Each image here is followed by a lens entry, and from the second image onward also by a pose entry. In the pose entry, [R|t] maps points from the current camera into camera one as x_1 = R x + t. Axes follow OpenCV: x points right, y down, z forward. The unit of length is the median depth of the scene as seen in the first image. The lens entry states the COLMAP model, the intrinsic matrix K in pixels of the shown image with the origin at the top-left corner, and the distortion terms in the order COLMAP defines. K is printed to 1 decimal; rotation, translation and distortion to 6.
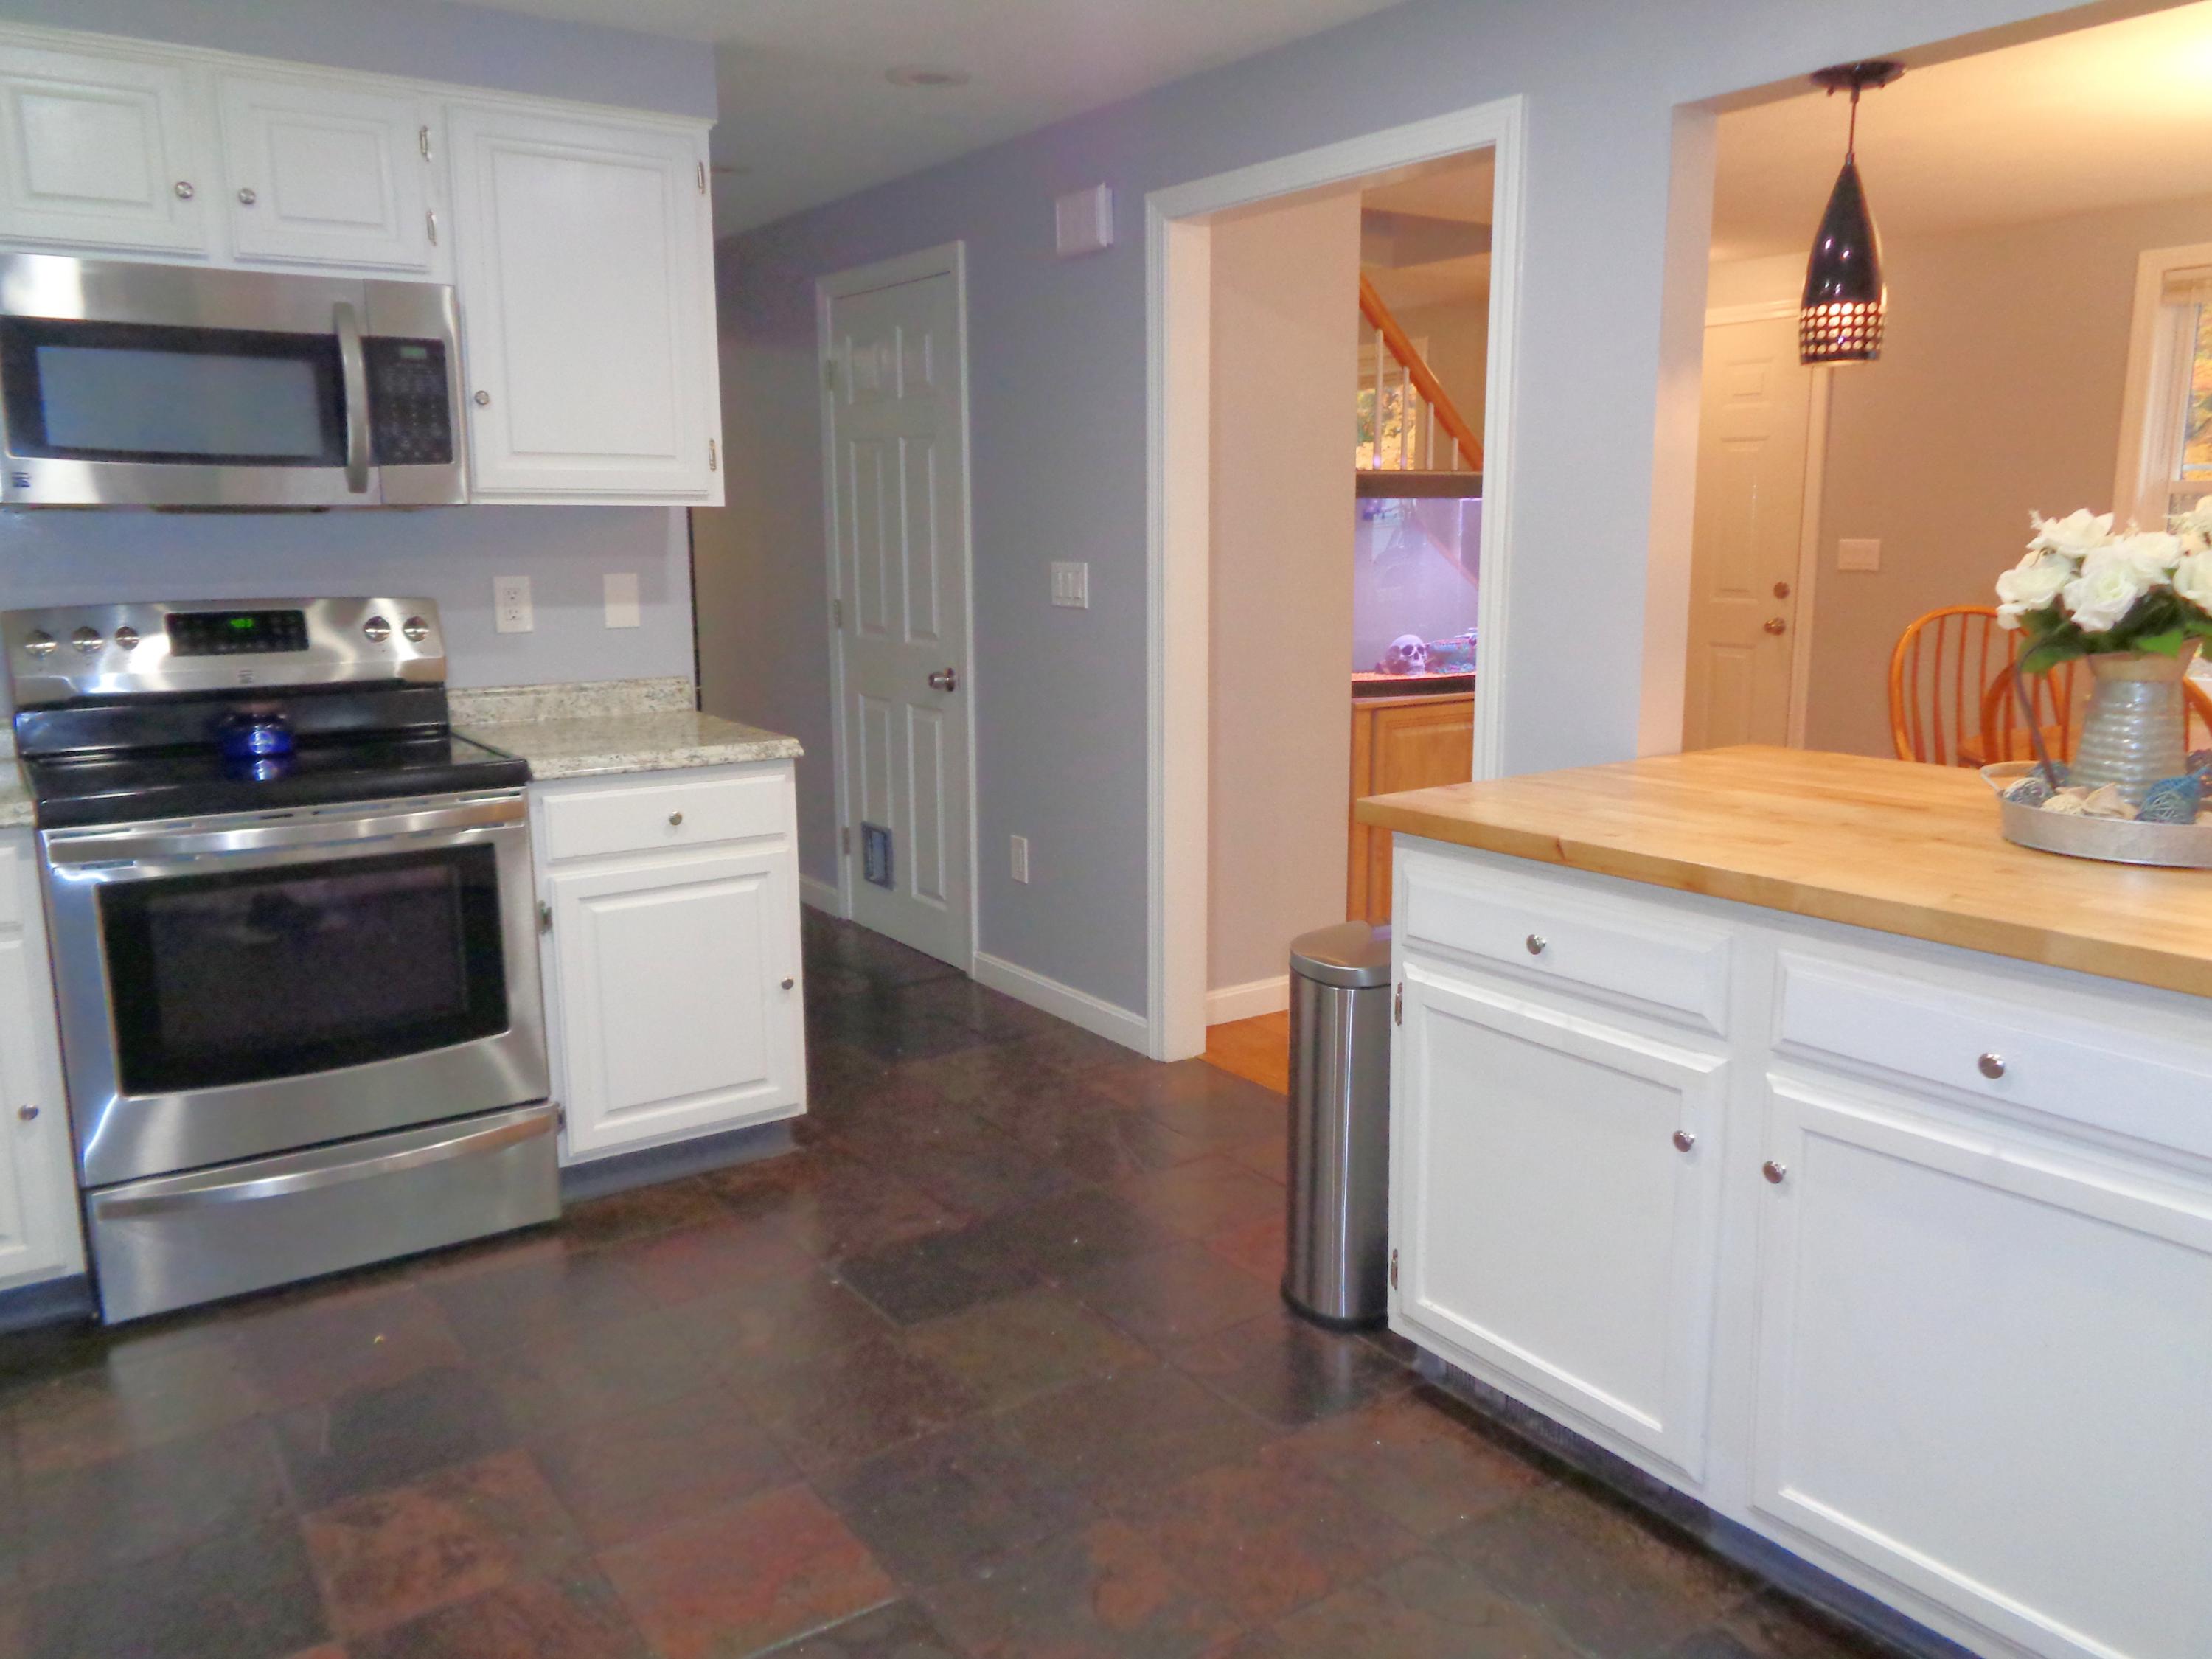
lens RADIAL K [[1658.1, 0, 1113.3], [0, 1658.1, 828.6], [0, 0, 1]] dist [0.000684, 0.006874]
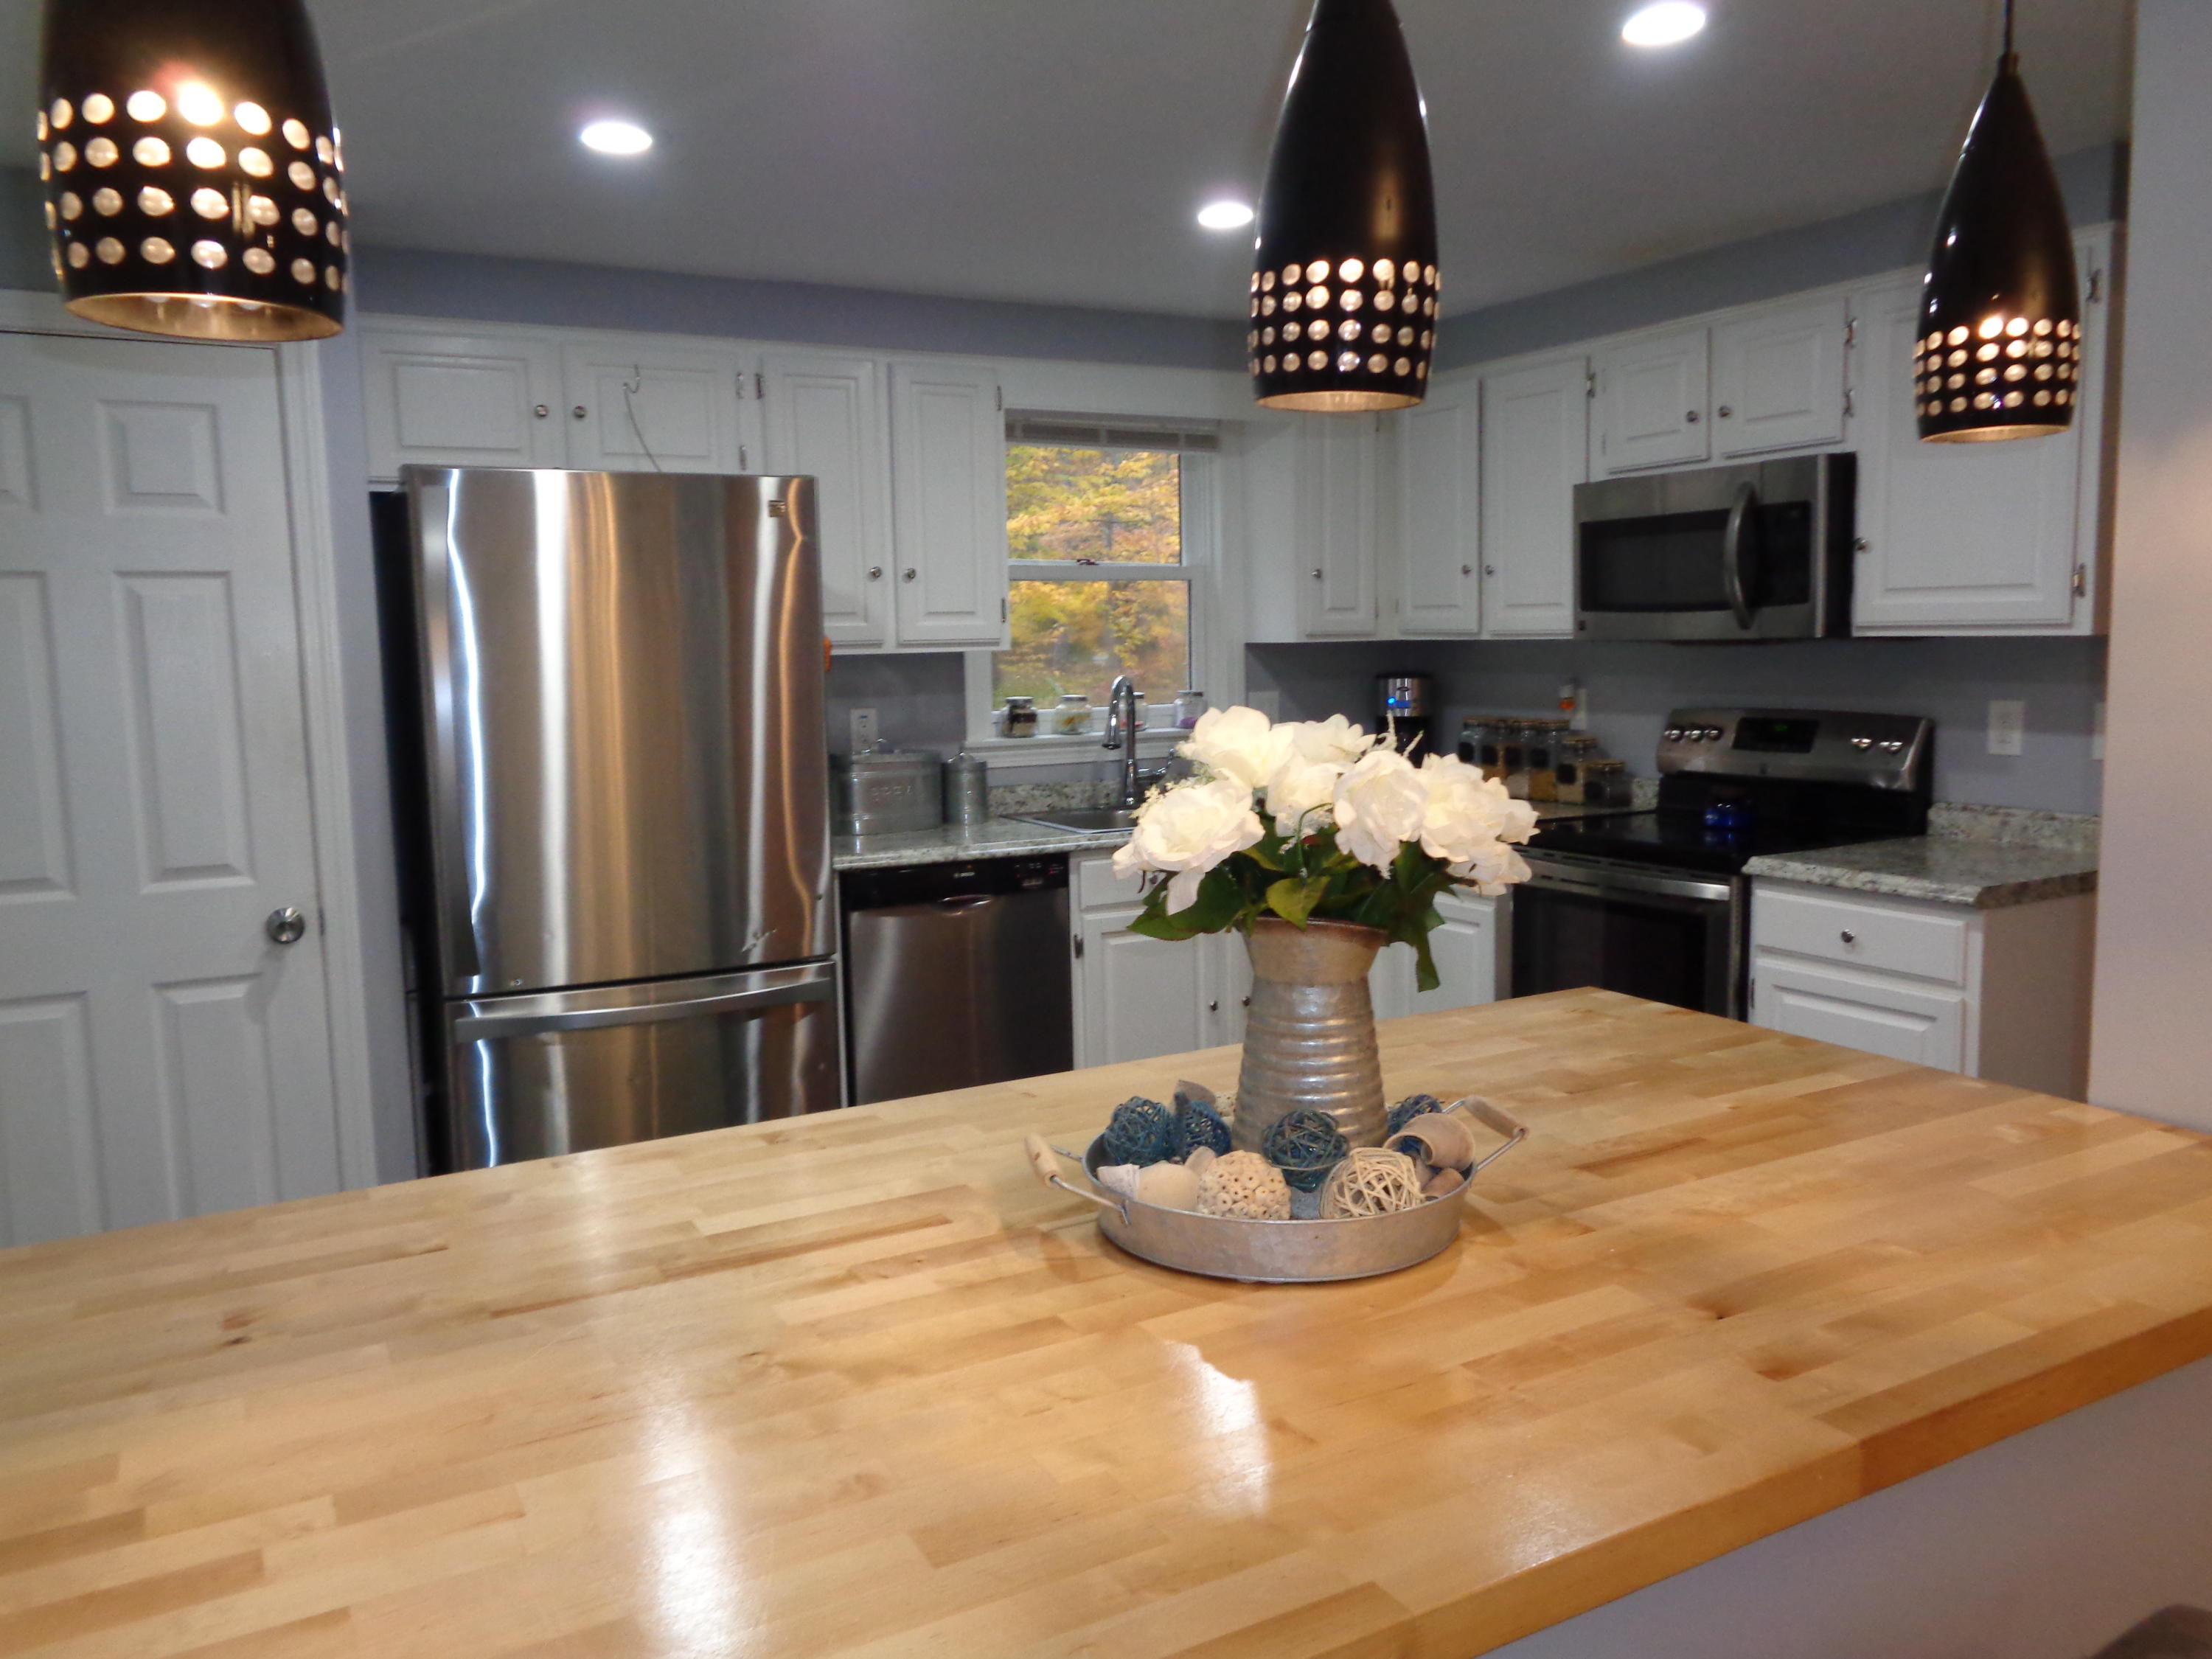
lens RADIAL K [[1658.1, 0, 1118.9], [0, 1658.1, 819.2], [0, 0, 1]] dist [0.000684, 0.006874]
pose [[-0.100302, 0.115117, -0.988275, 1.031687], [-0.163651, 0.977847, 0.130512, -0.178745], [0.981406, 0.174823, -0.079241, 0.794912]]
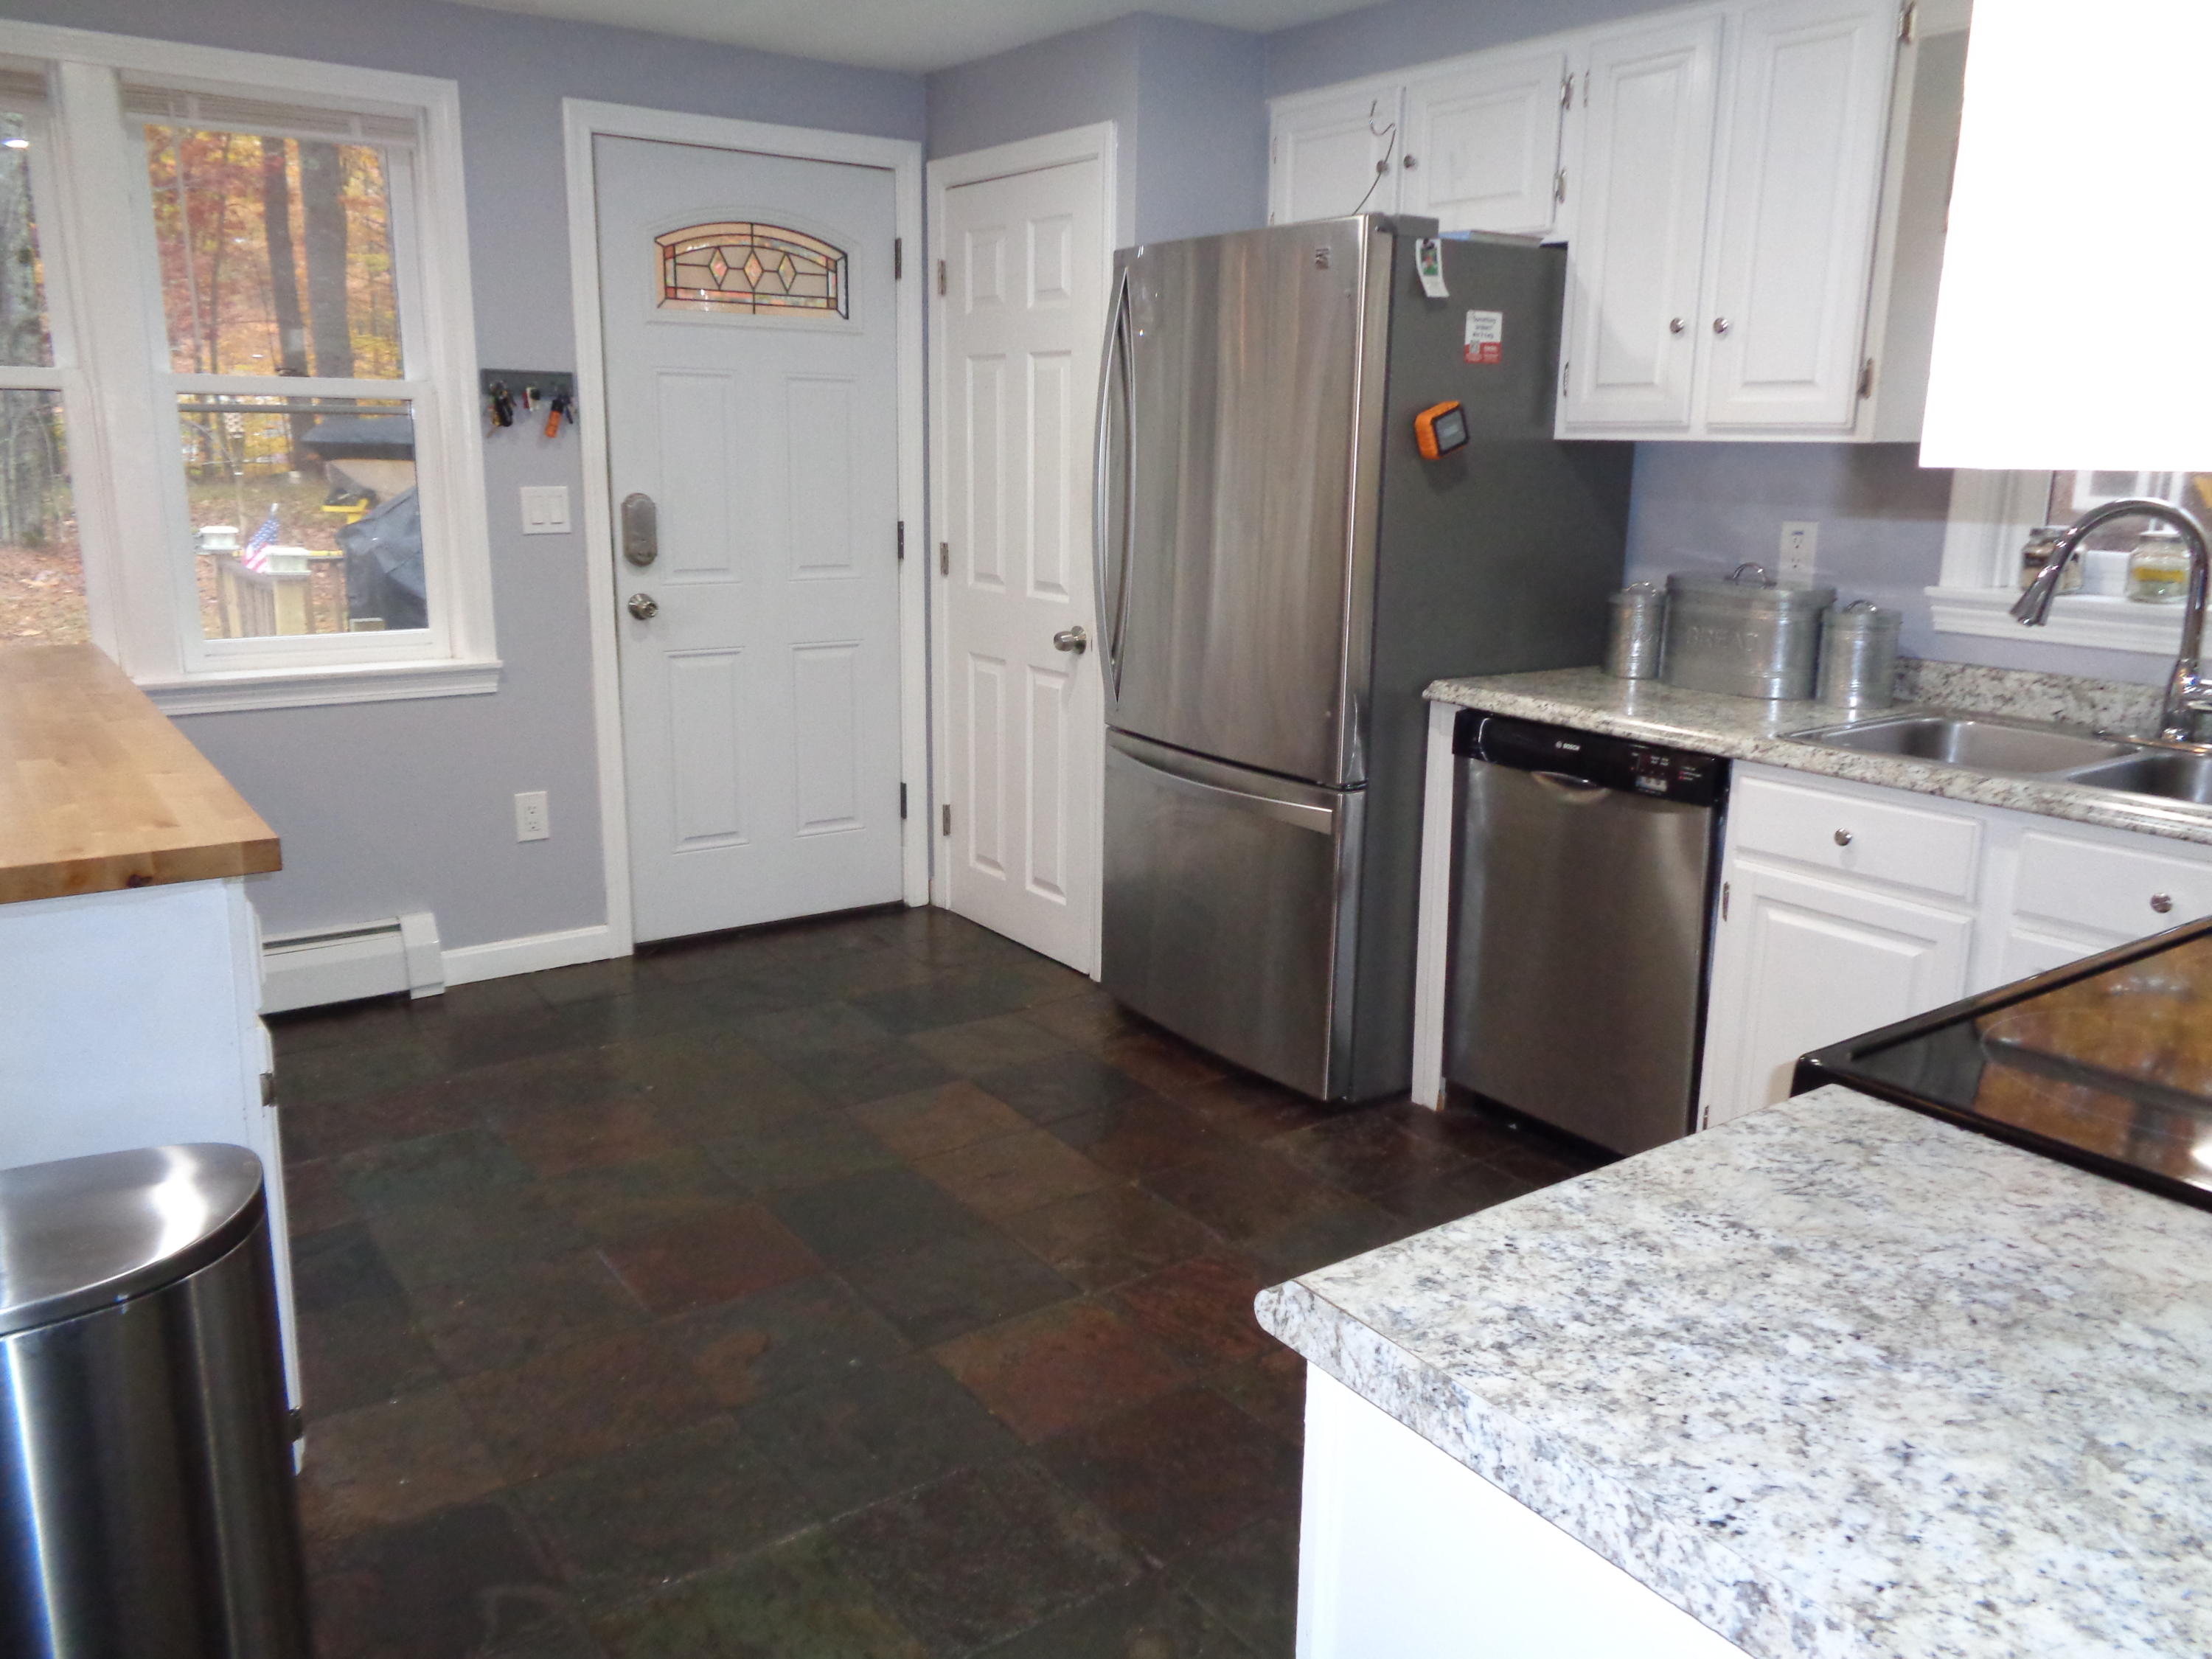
lens RADIAL K [[1658.1, 0, 1119.9], [0, 1658.1, 828.8], [0, 0, 1]] dist [0.000684, 0.006874]
pose [[-0.999767, -0.004899, -0.021034, -0.202479], [-0.013086, 0.912206, 0.409524, -0.320923], [0.017181, 0.409704, -0.912057, 1.639049]]
